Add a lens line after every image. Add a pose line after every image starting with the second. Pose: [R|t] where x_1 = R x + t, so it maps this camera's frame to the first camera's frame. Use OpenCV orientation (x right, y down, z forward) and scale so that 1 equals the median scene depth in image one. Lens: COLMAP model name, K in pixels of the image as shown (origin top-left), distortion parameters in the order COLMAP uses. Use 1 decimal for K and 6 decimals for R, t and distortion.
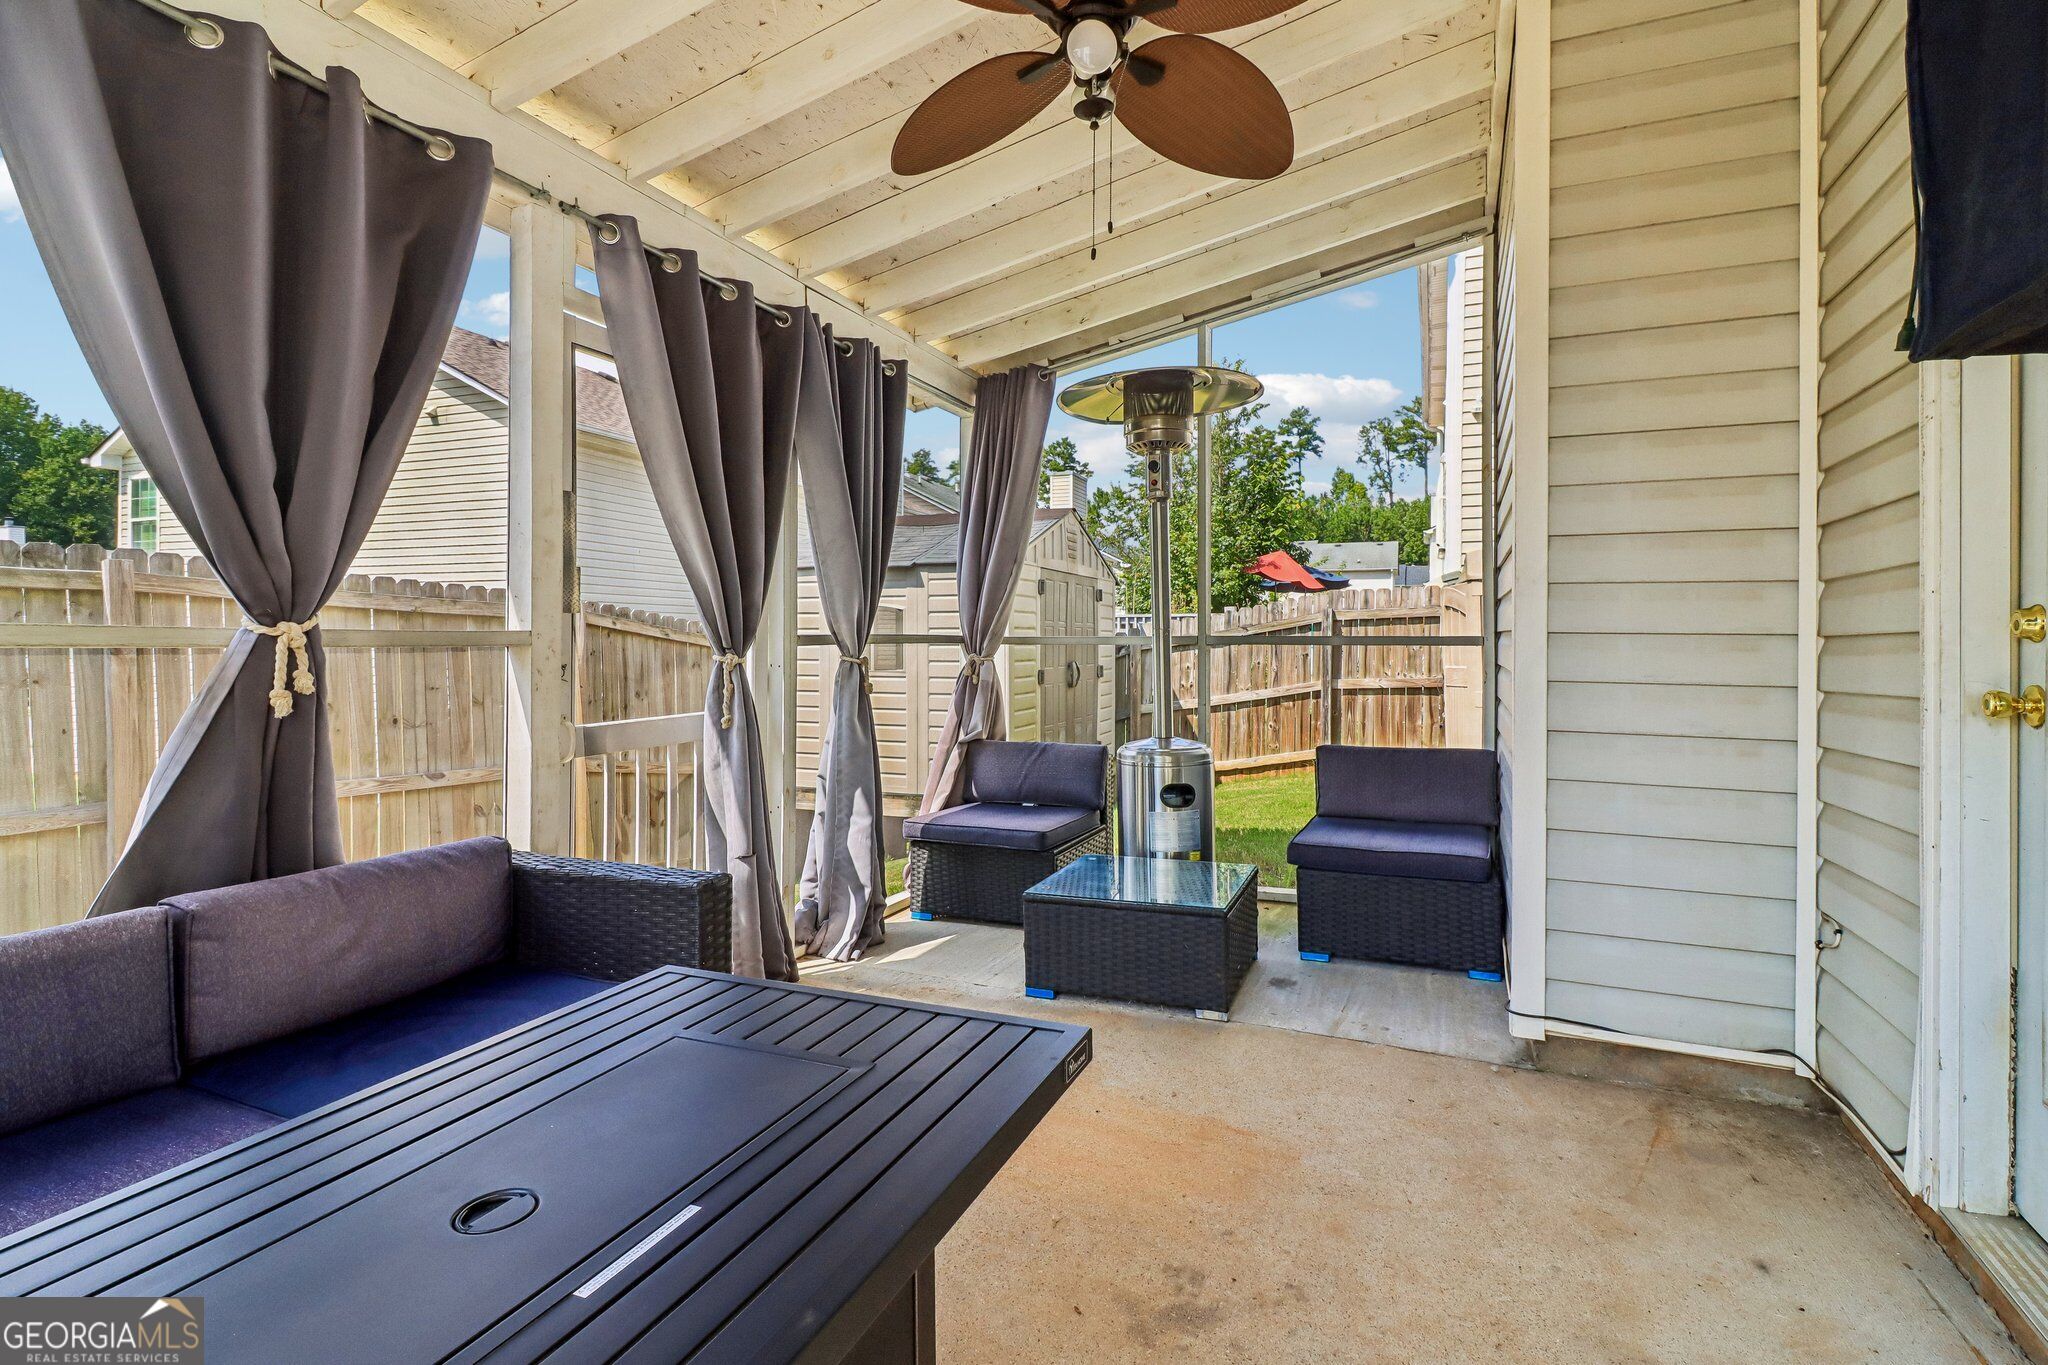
lens RADIAL K [[960.9, 0, 1017.2], [0, 960.9, 643.1], [0, 0, 1]] dist [0.013635, -0.009112]
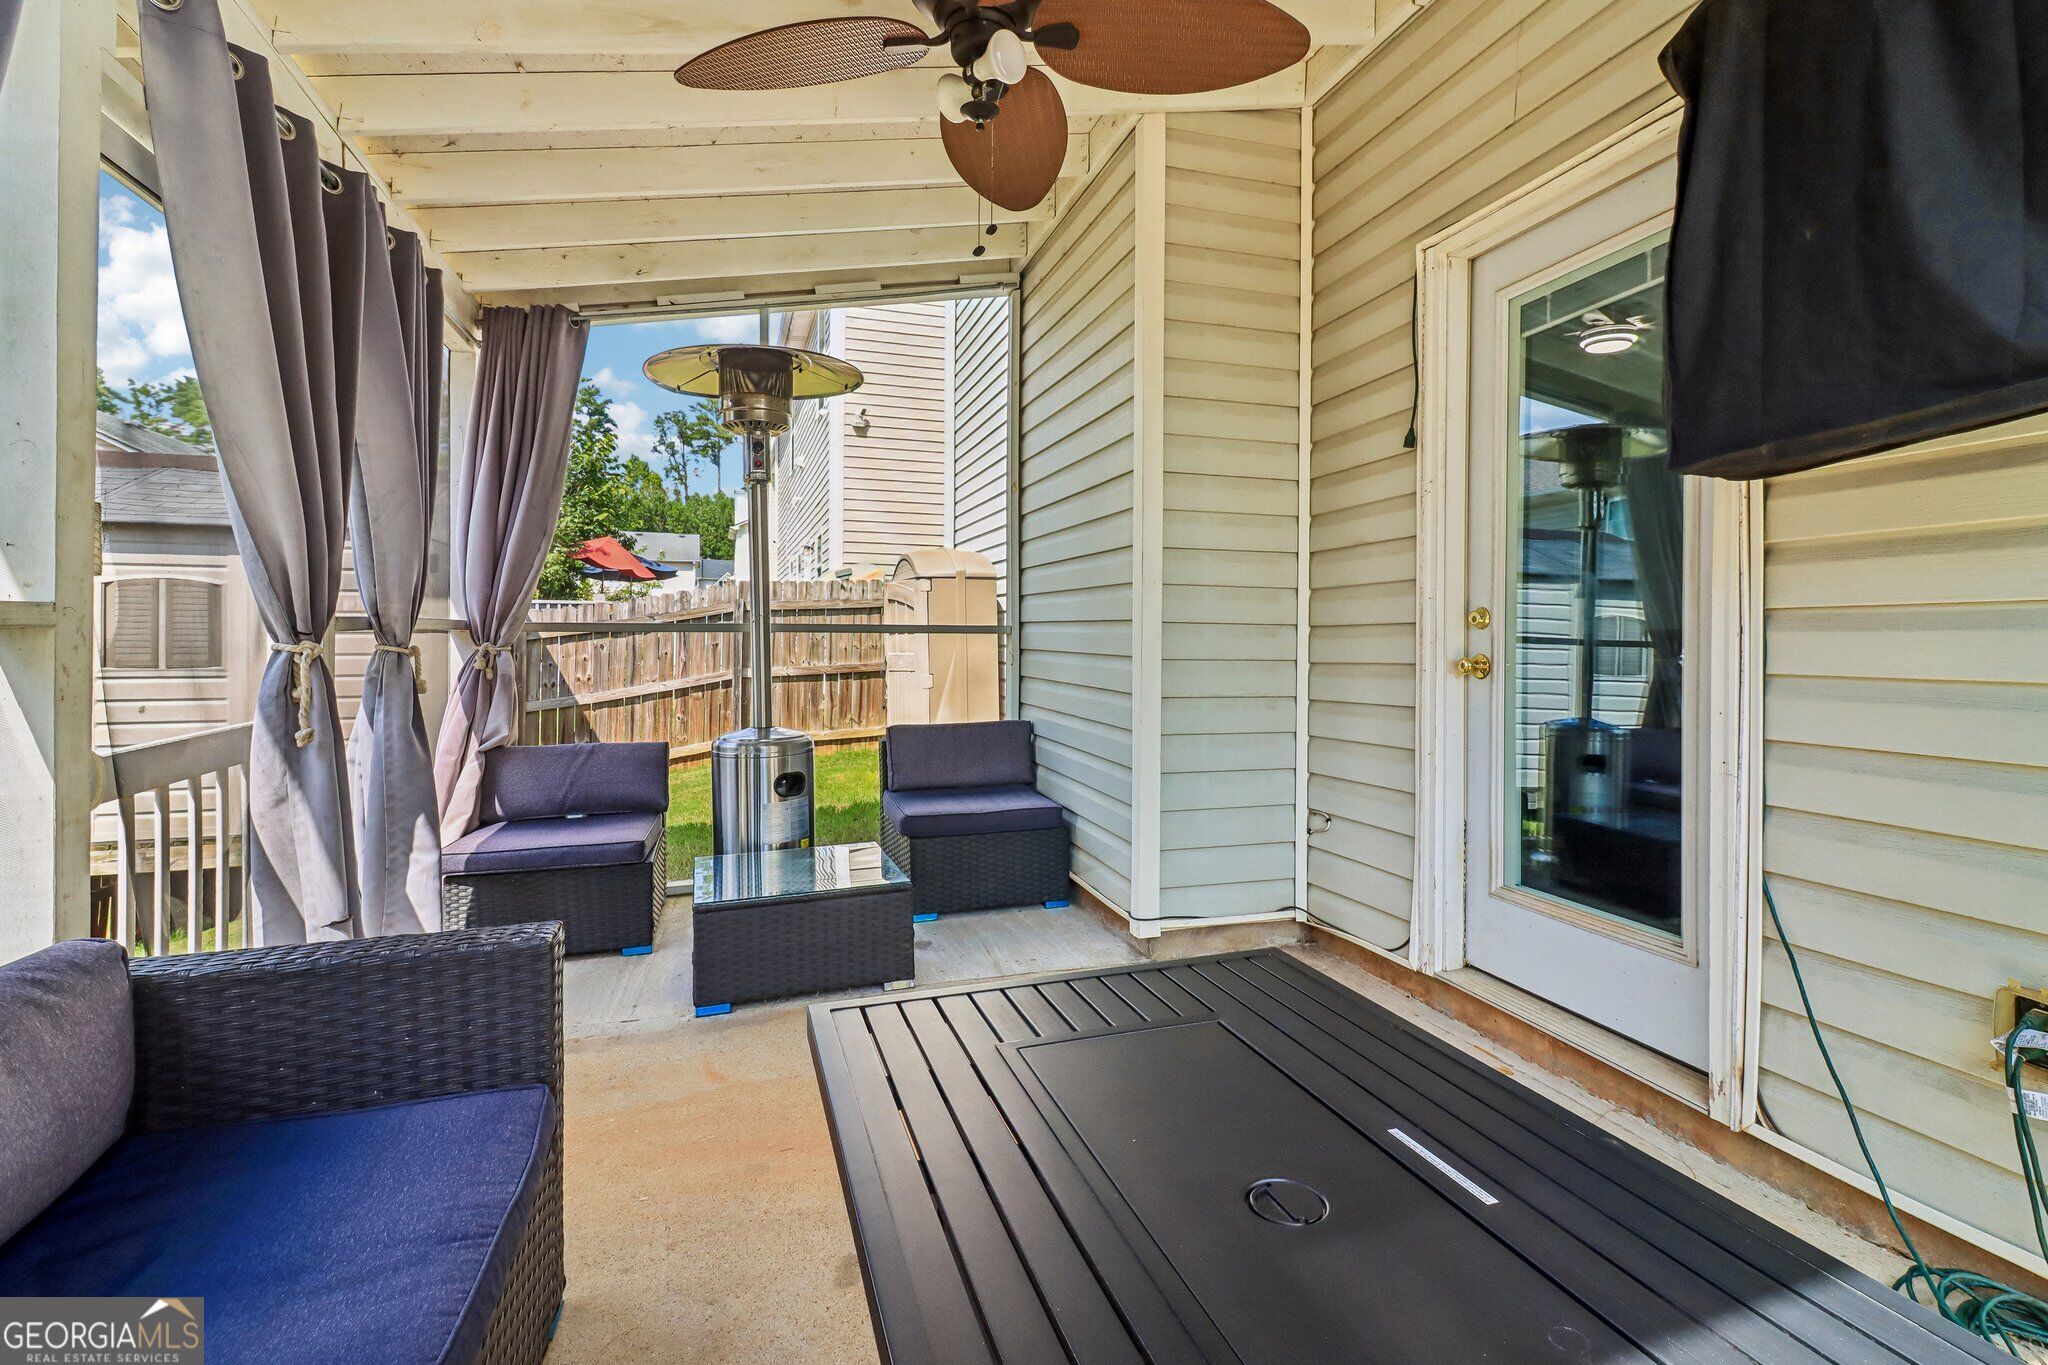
lens RADIAL K [[960.9, 0, 1017.6], [0, 960.9, 642.0], [0, 0, 1]] dist [0.013635, -0.009112]
pose [[0.758987, -0.003415, 0.651096, -0.236362], [-0.001753, 0.999972, 0.007289, 0.003707], [-0.651103, -0.006674, 0.758960, 0.077395]]
